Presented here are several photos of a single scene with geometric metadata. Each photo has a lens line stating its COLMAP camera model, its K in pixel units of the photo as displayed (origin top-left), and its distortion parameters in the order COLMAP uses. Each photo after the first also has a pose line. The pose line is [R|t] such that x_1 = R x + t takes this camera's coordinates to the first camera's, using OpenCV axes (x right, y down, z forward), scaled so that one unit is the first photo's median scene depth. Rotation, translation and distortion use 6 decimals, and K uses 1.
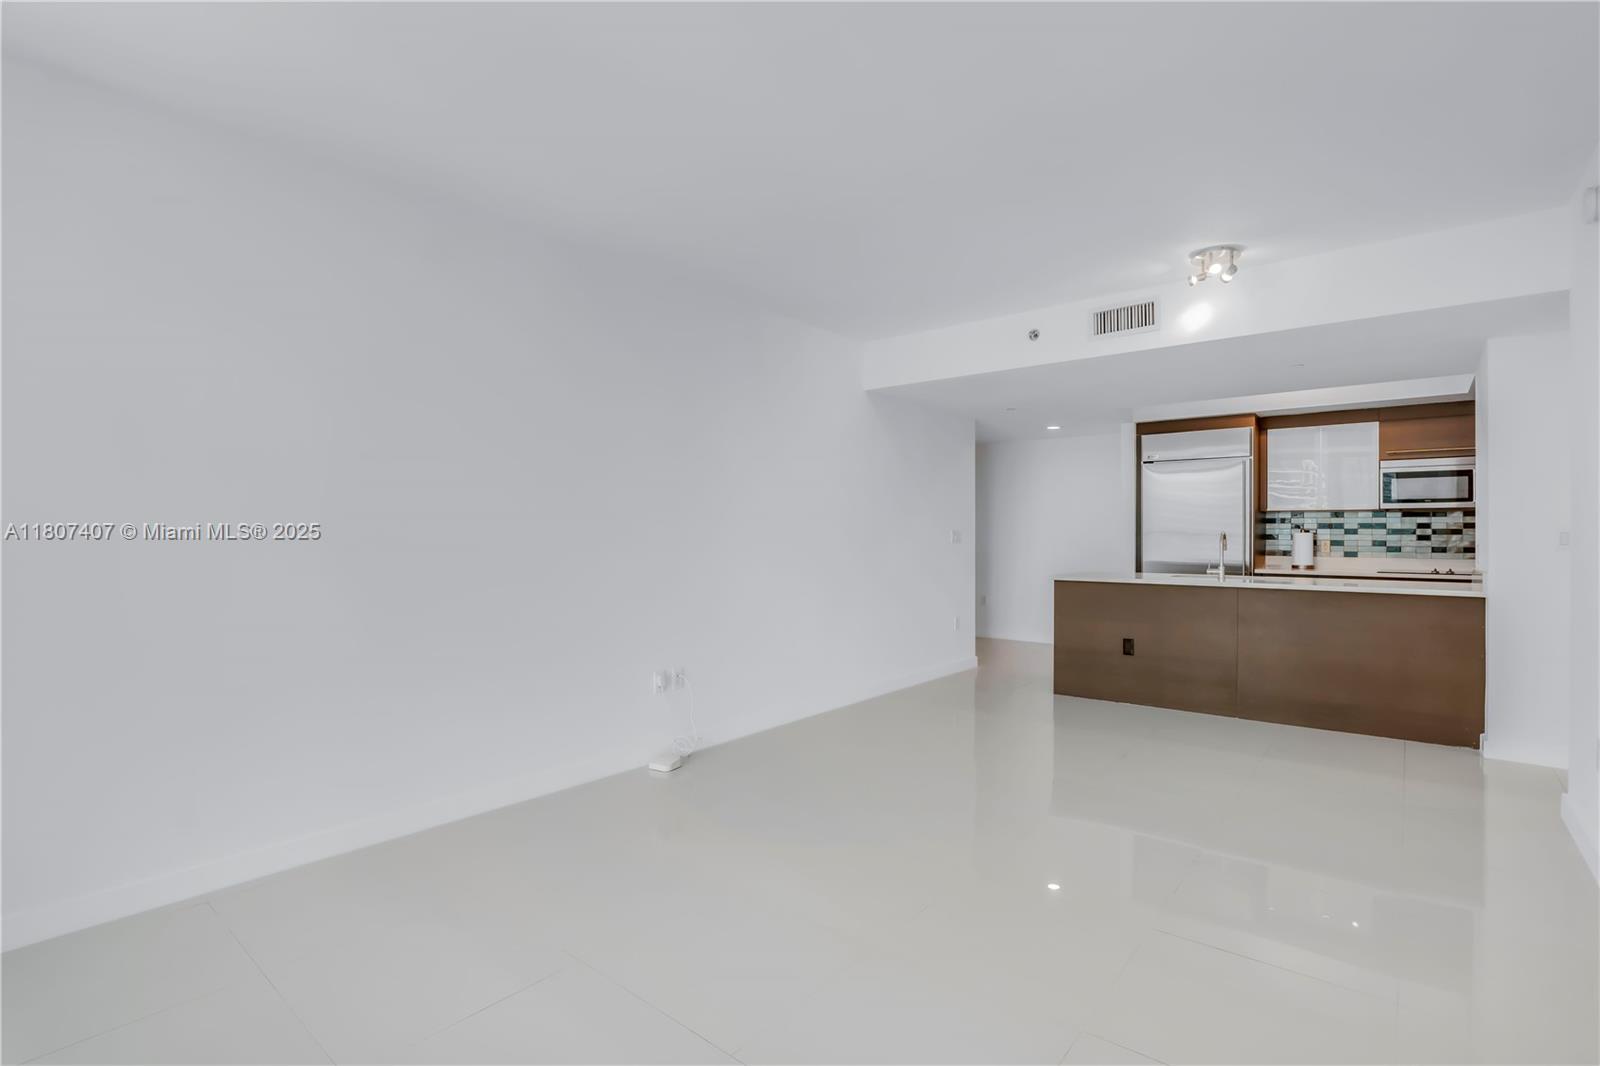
lens RADIAL K [[751.4, 0, 799.9], [0, 751.4, 532.3], [0, 0, 1]] dist [-0.020115, 0.002090]
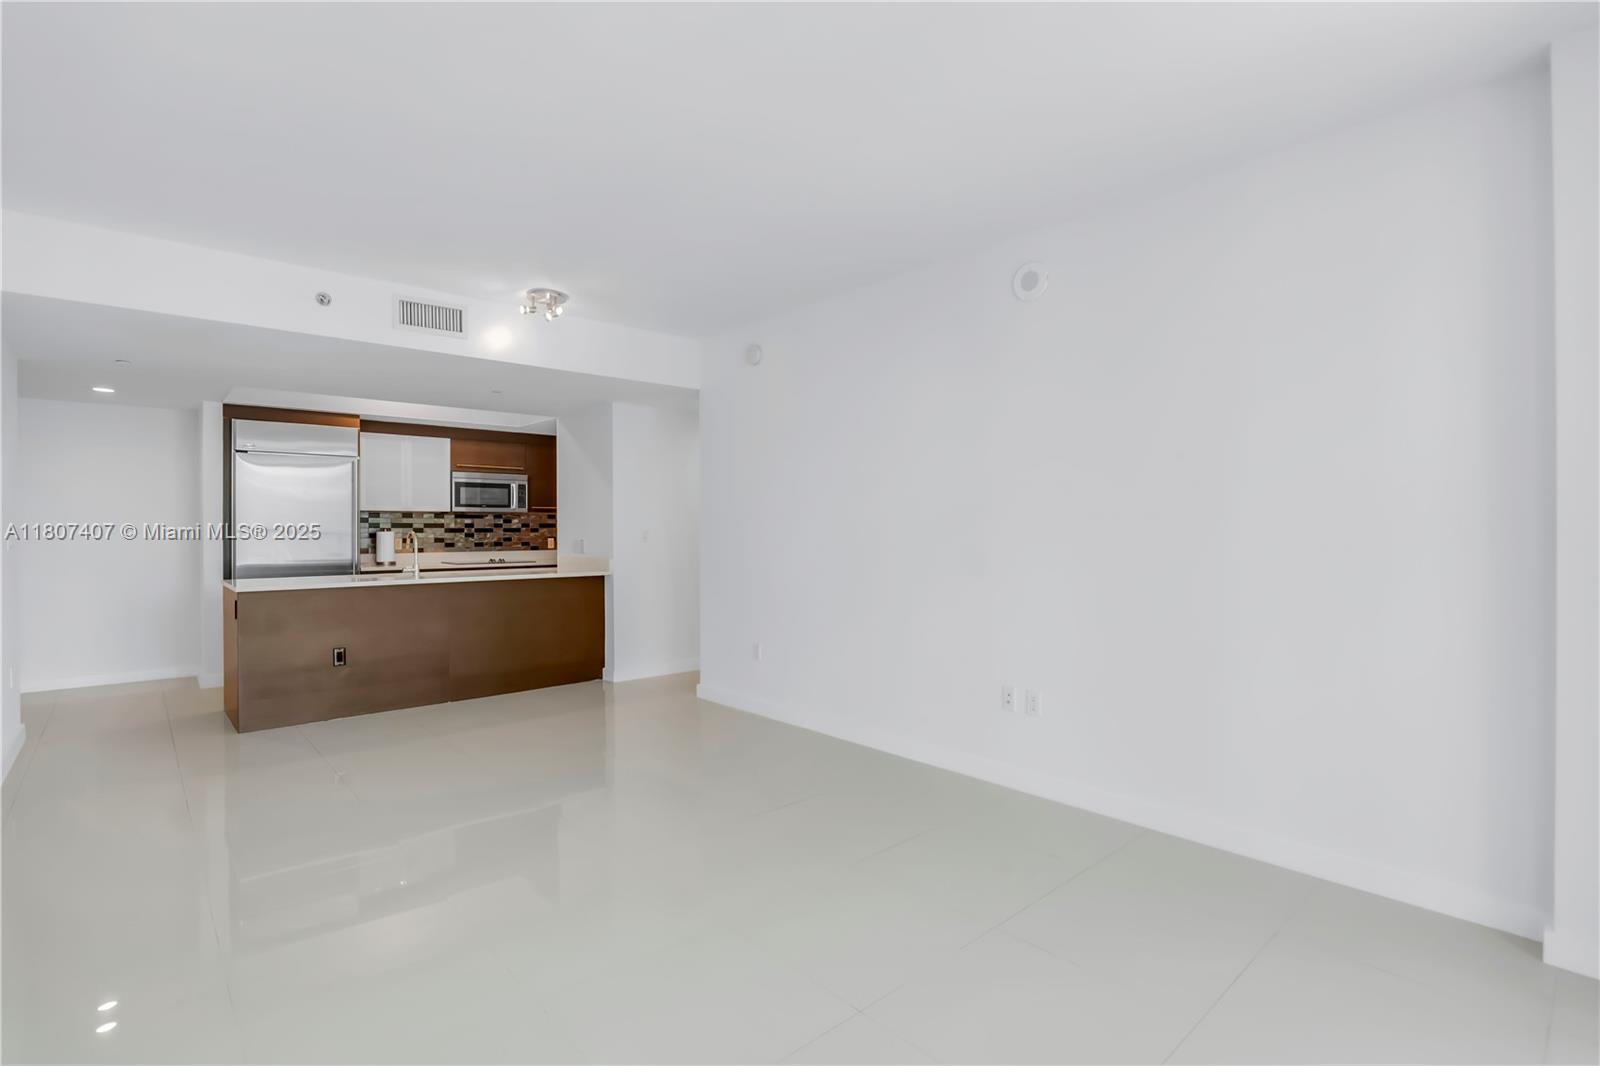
lens RADIAL K [[751.4, 0, 800.0], [0, 751.4, 524.4], [0, 0, 1]] dist [-0.020115, 0.002090]
pose [[0.144792, 0.003930, 0.989454, -0.321823], [0.003866, 0.999982, -0.004537, -0.002962], [-0.989455, 0.004482, 0.144775, 0.255679]]
